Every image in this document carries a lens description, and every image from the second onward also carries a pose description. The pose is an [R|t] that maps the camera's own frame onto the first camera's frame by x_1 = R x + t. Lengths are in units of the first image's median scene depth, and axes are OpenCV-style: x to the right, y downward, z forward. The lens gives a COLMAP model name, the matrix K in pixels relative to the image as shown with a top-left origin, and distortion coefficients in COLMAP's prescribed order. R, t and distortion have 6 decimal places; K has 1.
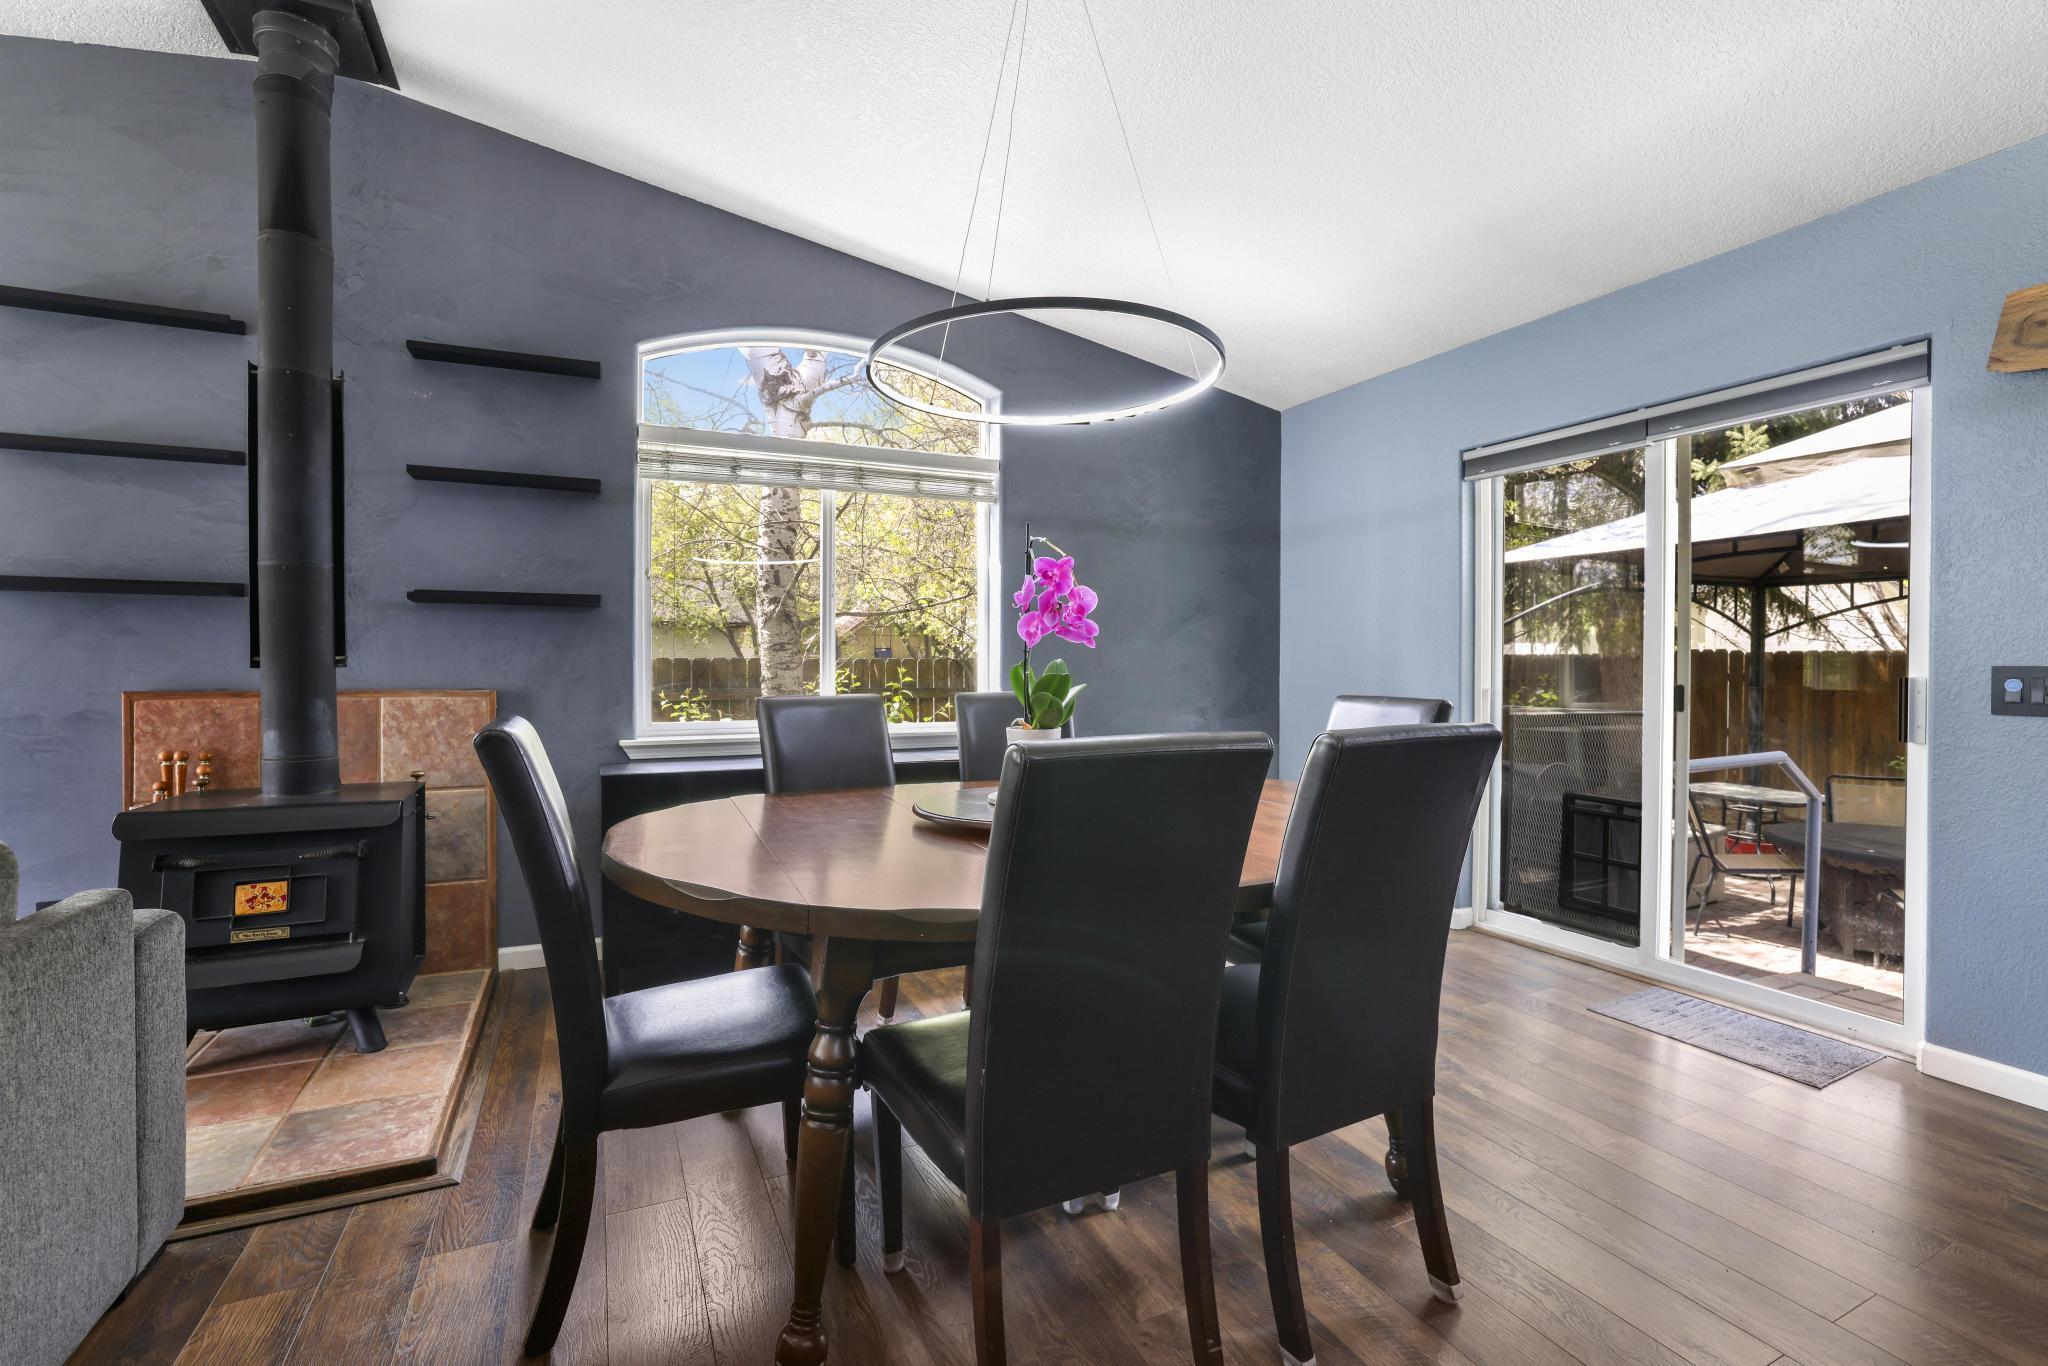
lens RADIAL K [[915.5, 0, 1020.2], [0, 915.5, 659.4], [0, 0, 1]] dist [-0.046223, 0.016994]
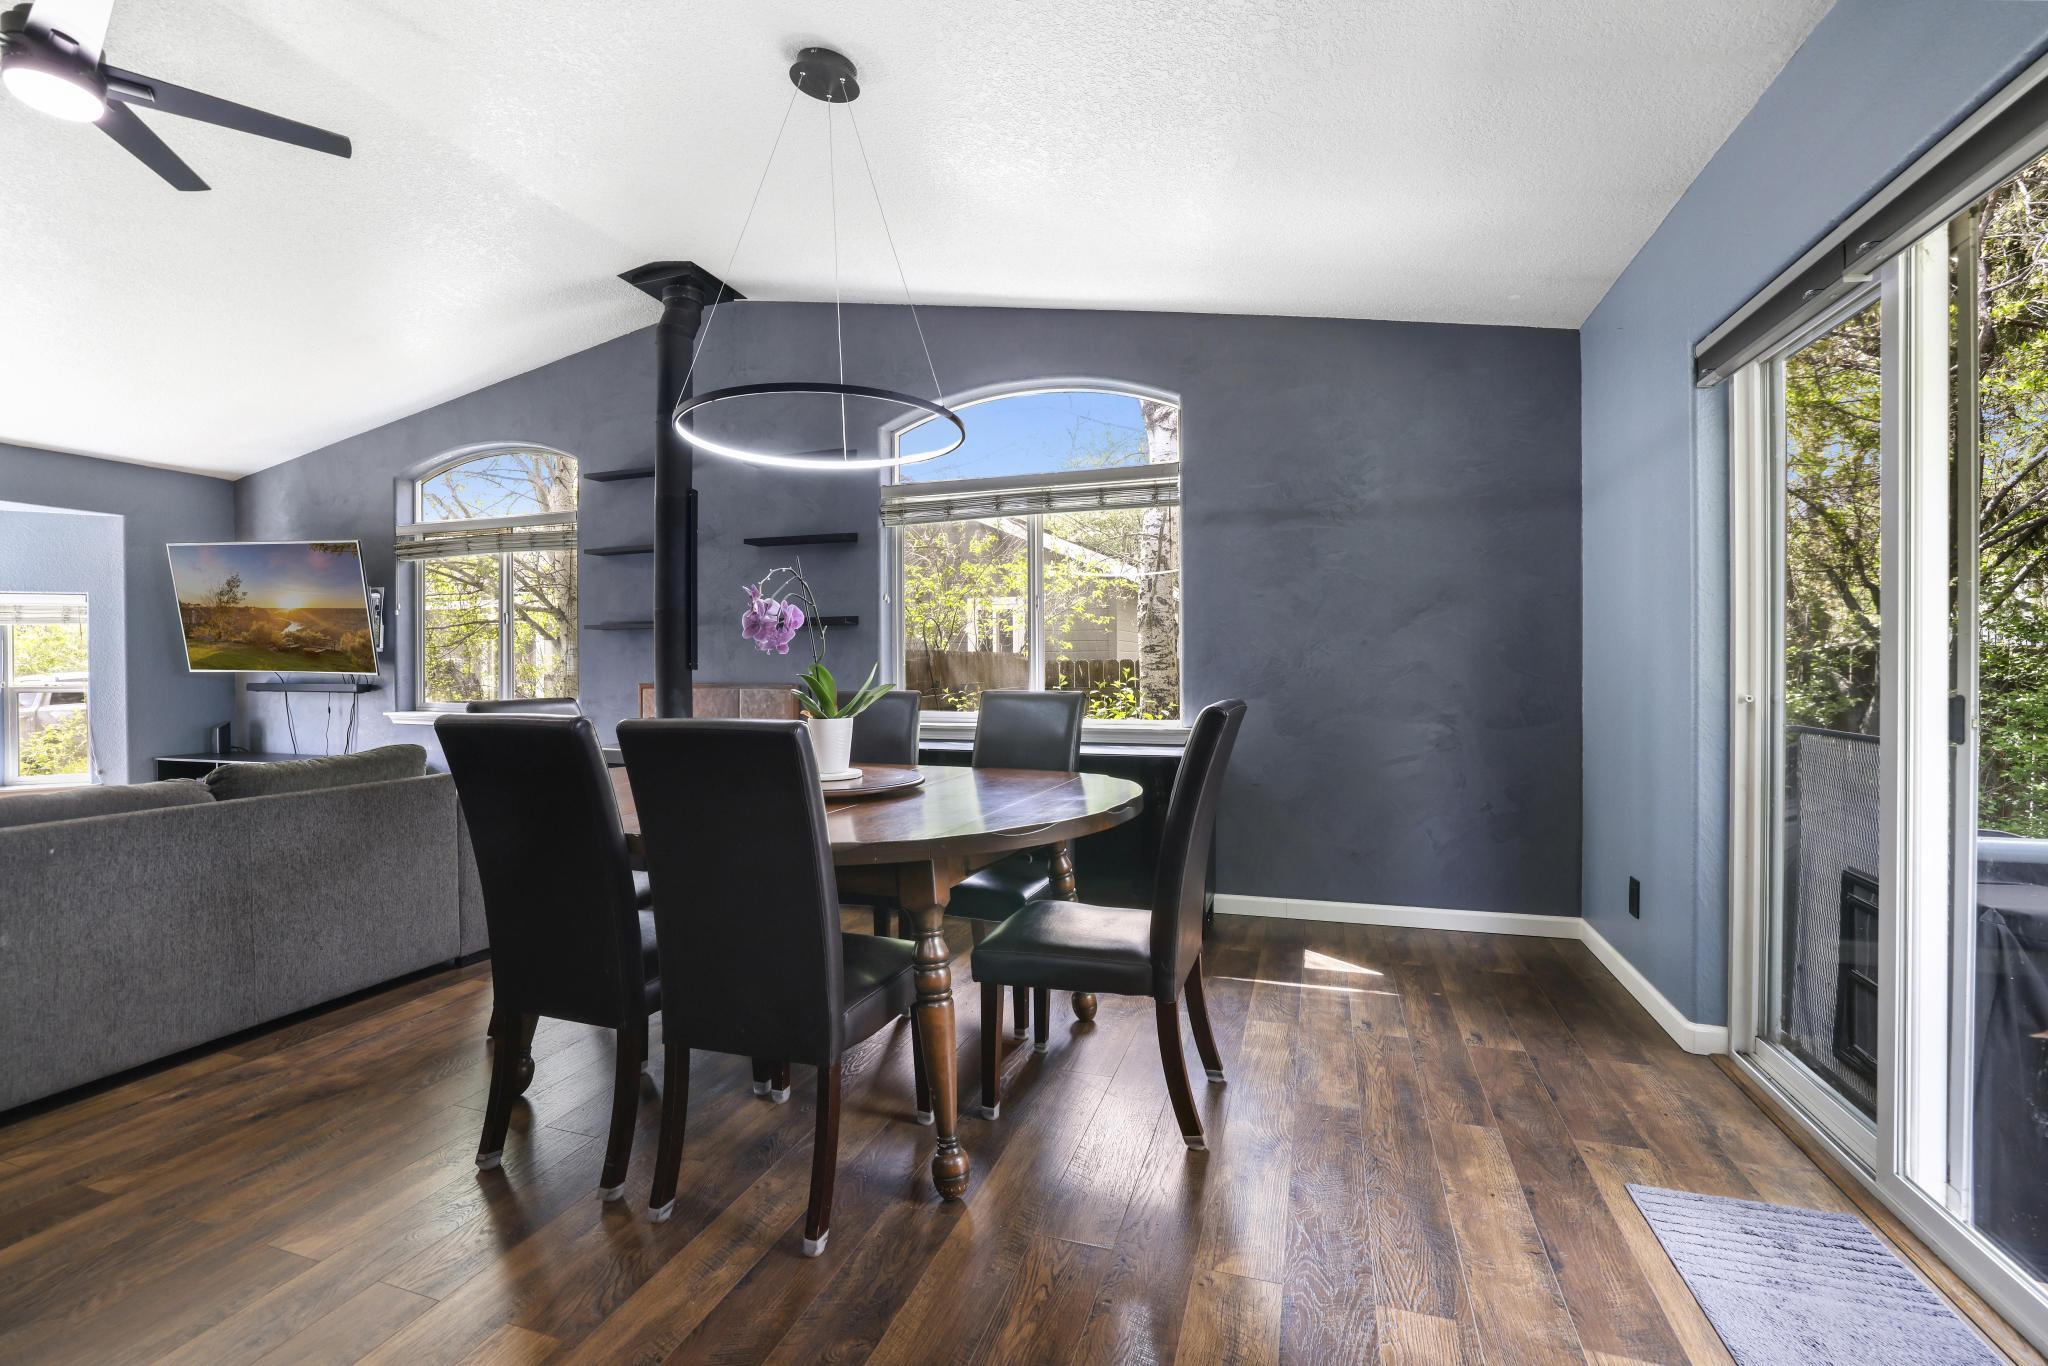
lens RADIAL K [[898.1, 0, 1002.7], [0, 898.1, 666.6], [0, 0, 1]] dist [-0.044316, 0.018199]
pose [[0.712904, -0.005136, -0.701243, 0.739566], [0.011487, 0.999925, 0.004354, 0.001301], [0.701167, -0.011159, 0.712910, 0.217978]]
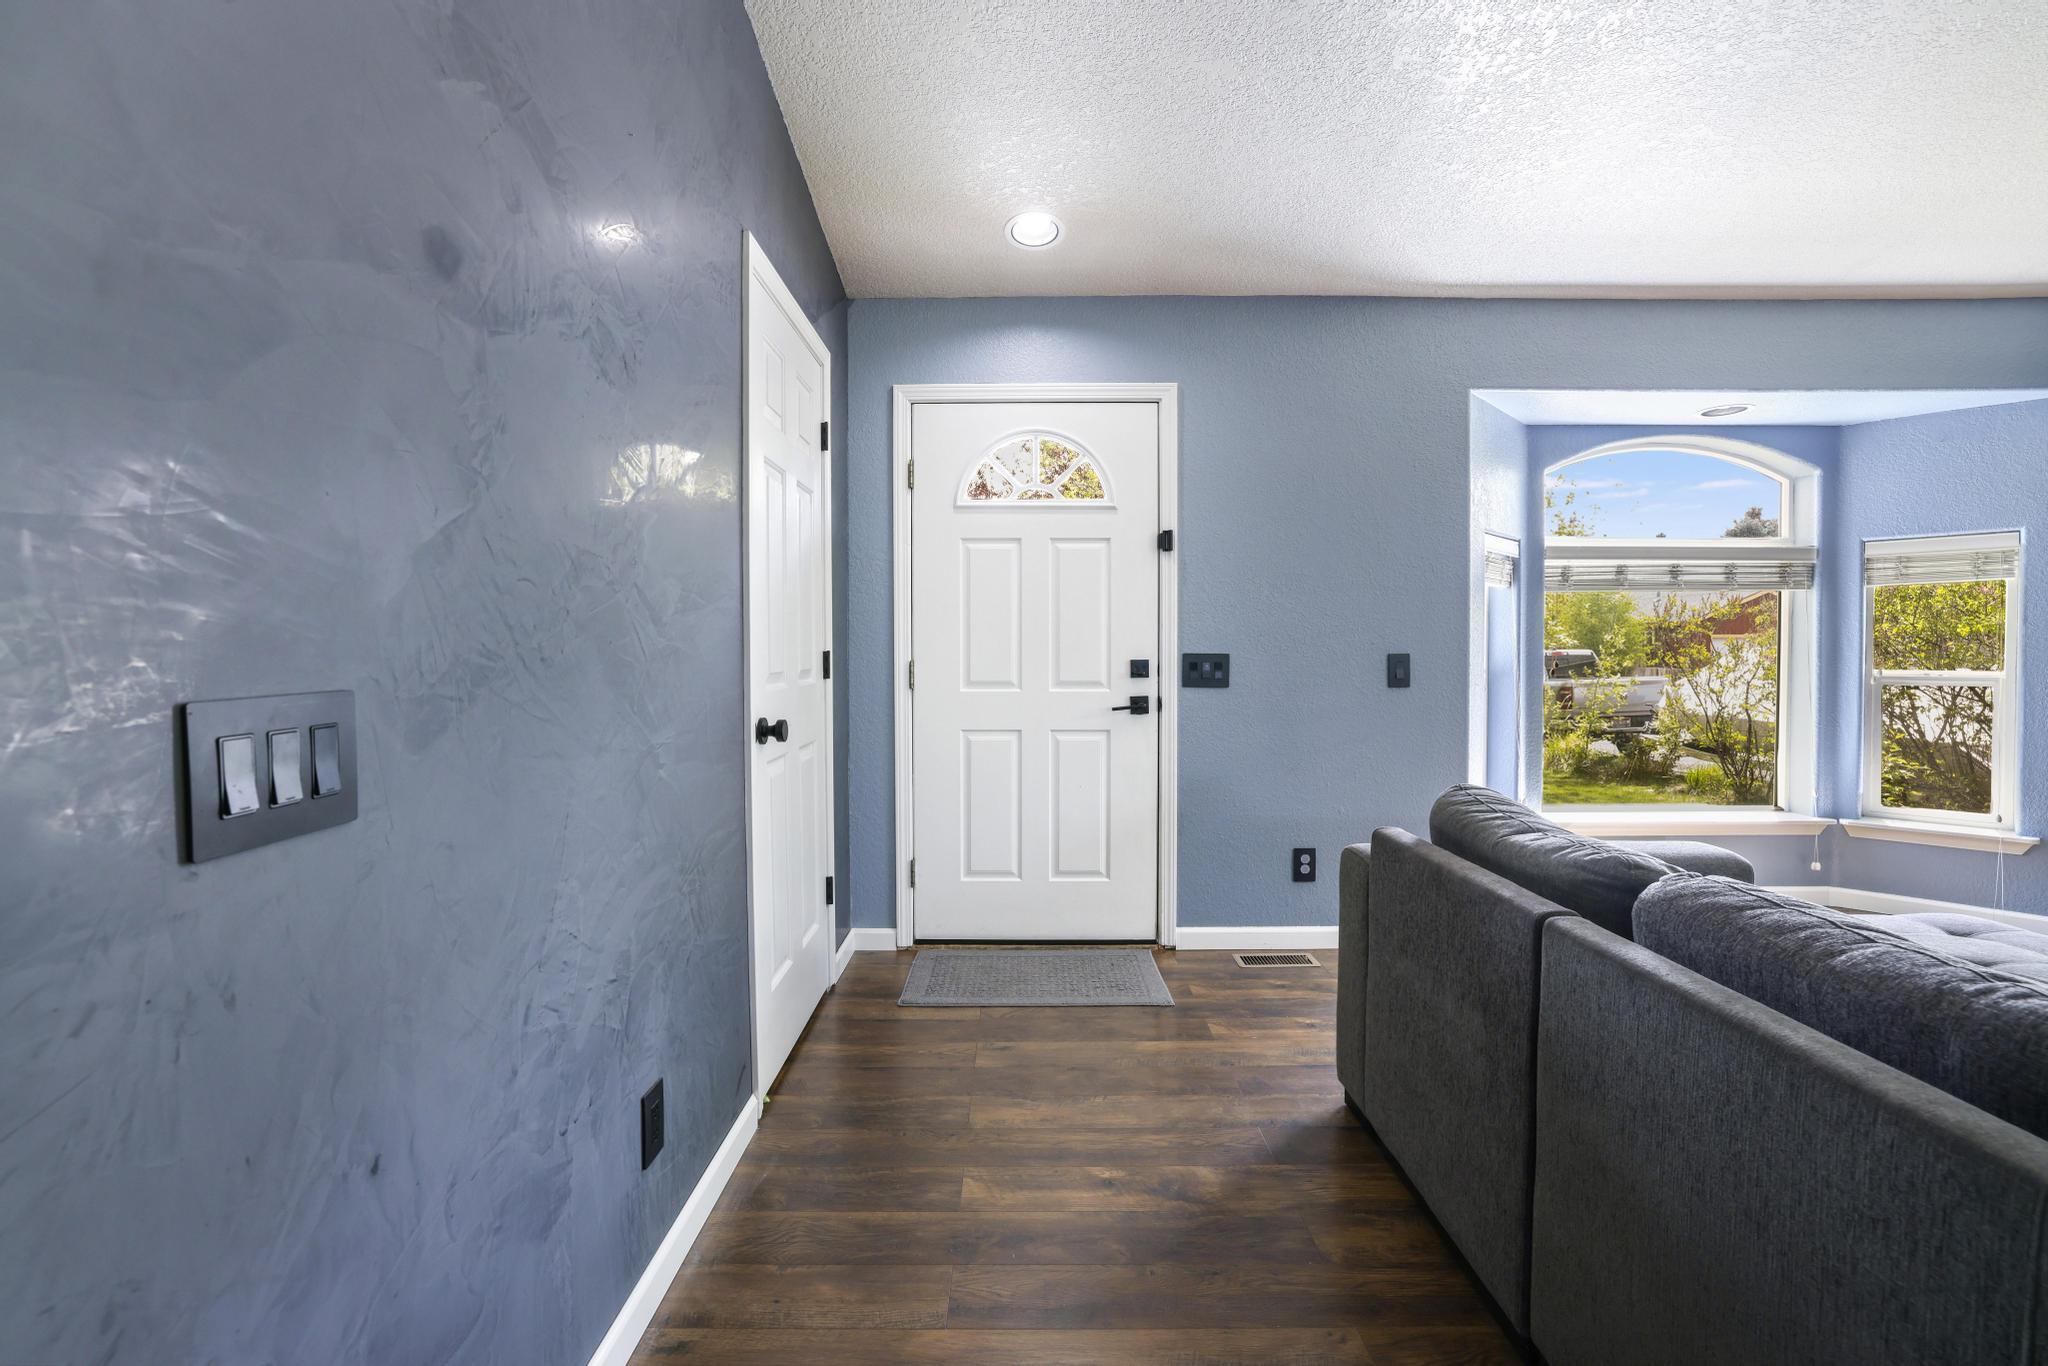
lens RADIAL K [[908.9, 0, 1002.9], [0, 908.9, 659.9], [0, 0, 1]] dist [-0.048010, 0.016893]
pose [[-0.446617, 0.010513, -0.894664, -0.367632], [0.004079, 0.999944, 0.009715, -0.013156], [0.894716, 0.000690, -0.446635, -0.527161]]
